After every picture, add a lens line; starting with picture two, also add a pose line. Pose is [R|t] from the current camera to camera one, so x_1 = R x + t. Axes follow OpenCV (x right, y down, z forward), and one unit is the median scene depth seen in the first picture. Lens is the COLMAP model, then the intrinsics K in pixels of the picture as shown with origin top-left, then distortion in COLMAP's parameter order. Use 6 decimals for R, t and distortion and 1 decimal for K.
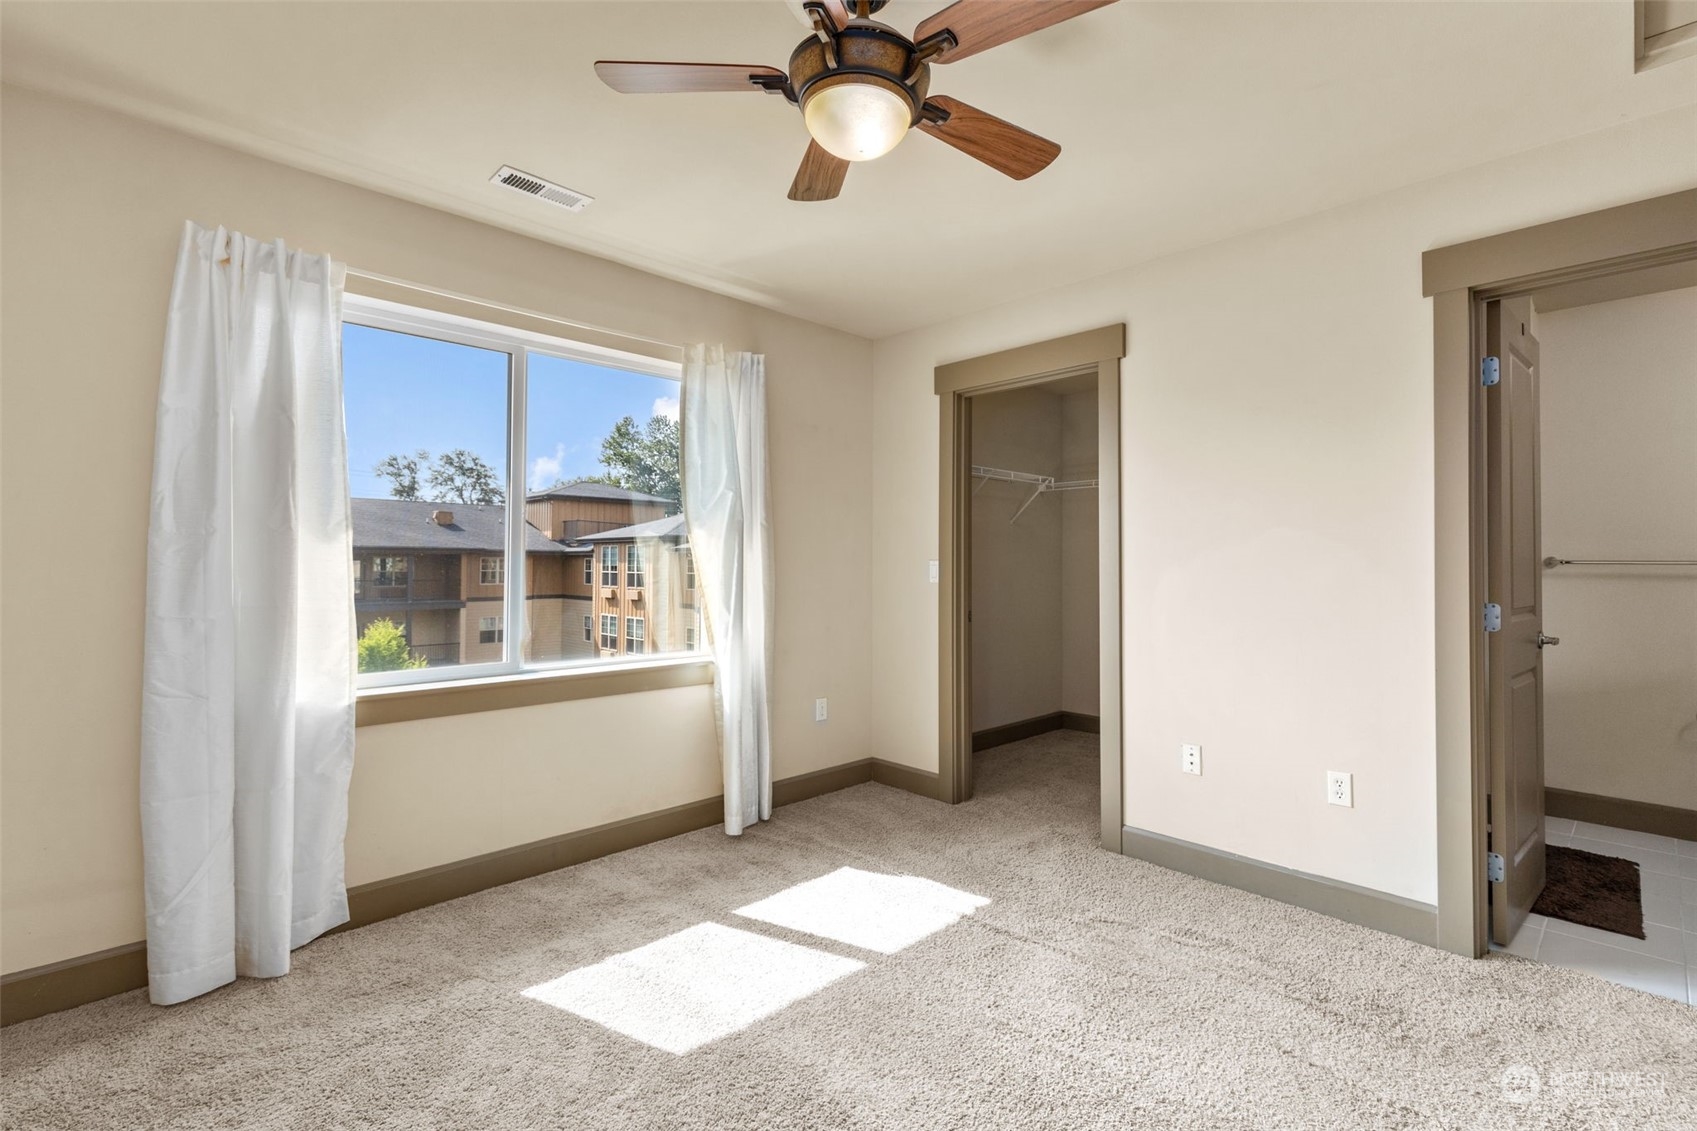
lens RADIAL K [[737.0, 0, 851.5], [0, 737.0, 559.9], [0, 0, 1]] dist [0.002391, 0.000126]
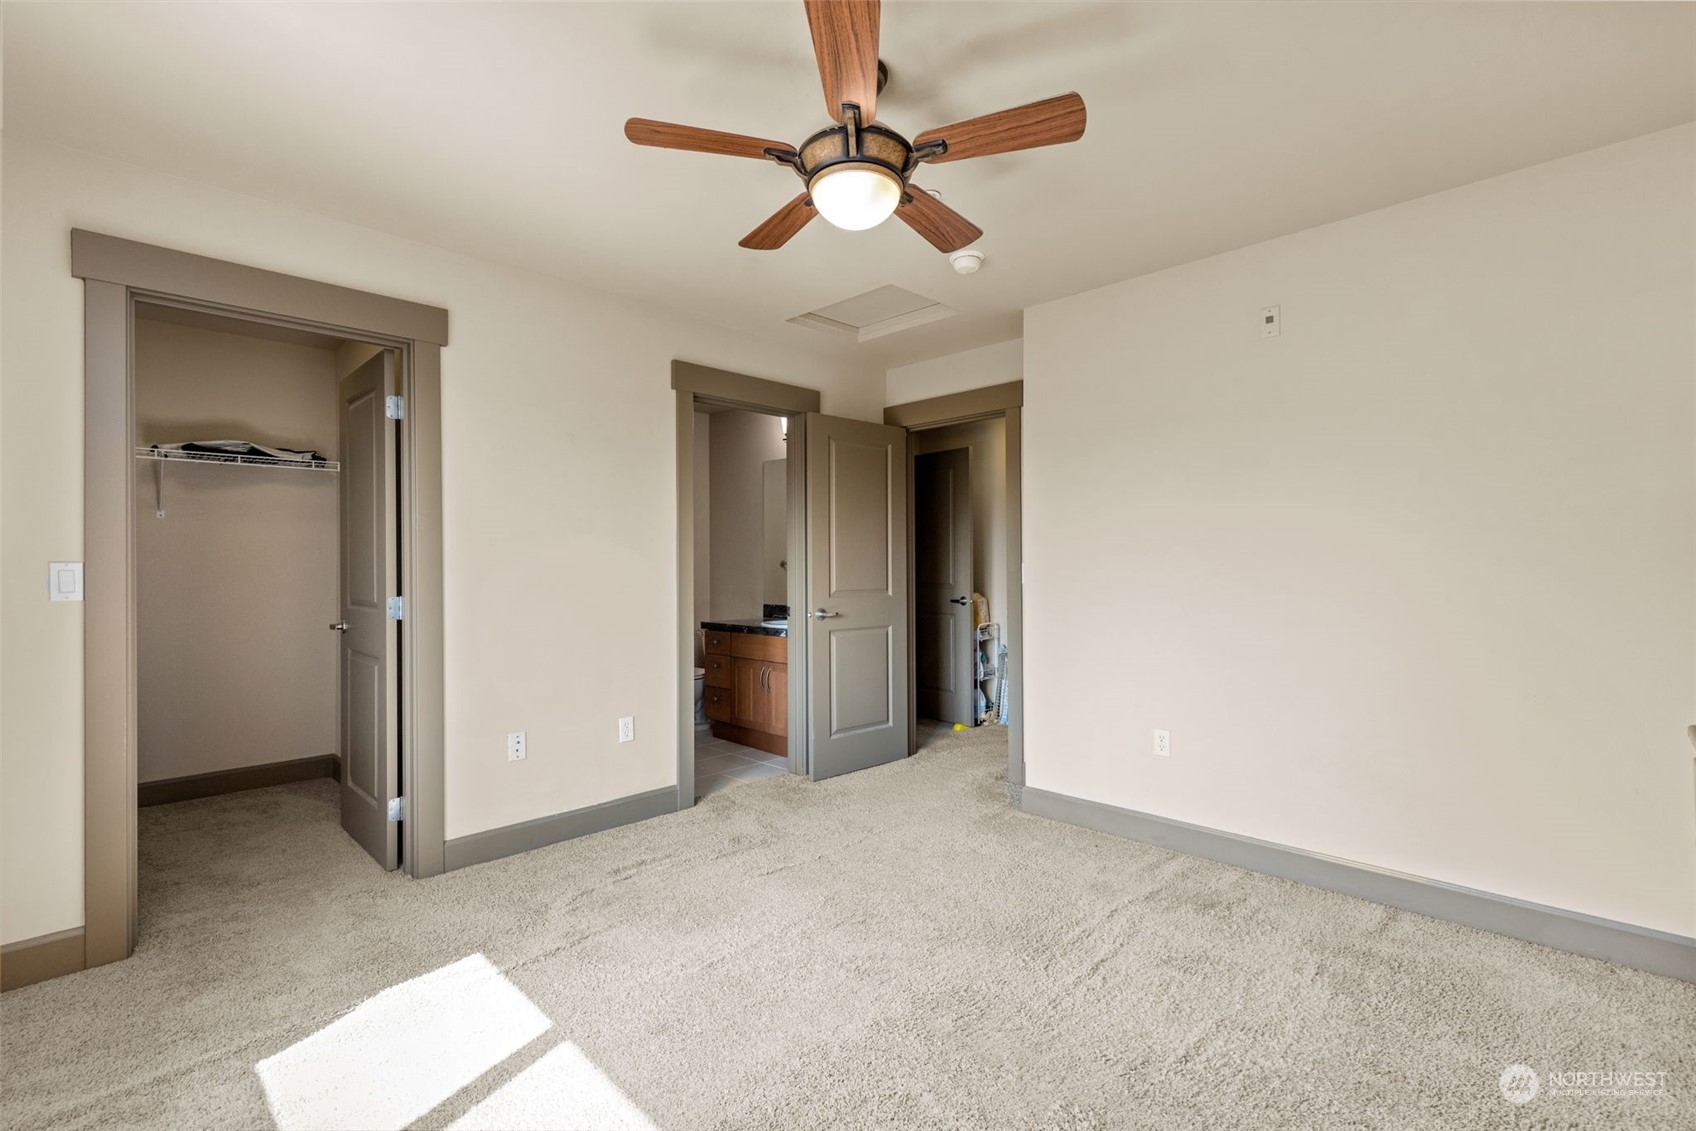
lens RADIAL K [[758.5, 0, 862.8], [0, 758.5, 567.1], [0, 0, 1]] dist [0.005214, -0.004771]
pose [[-0.018638, -0.012605, 0.999747, -0.677131], [-0.005252, 0.999908, 0.012509, -0.009099], [-0.999813, -0.005017, -0.018703, 0.534818]]
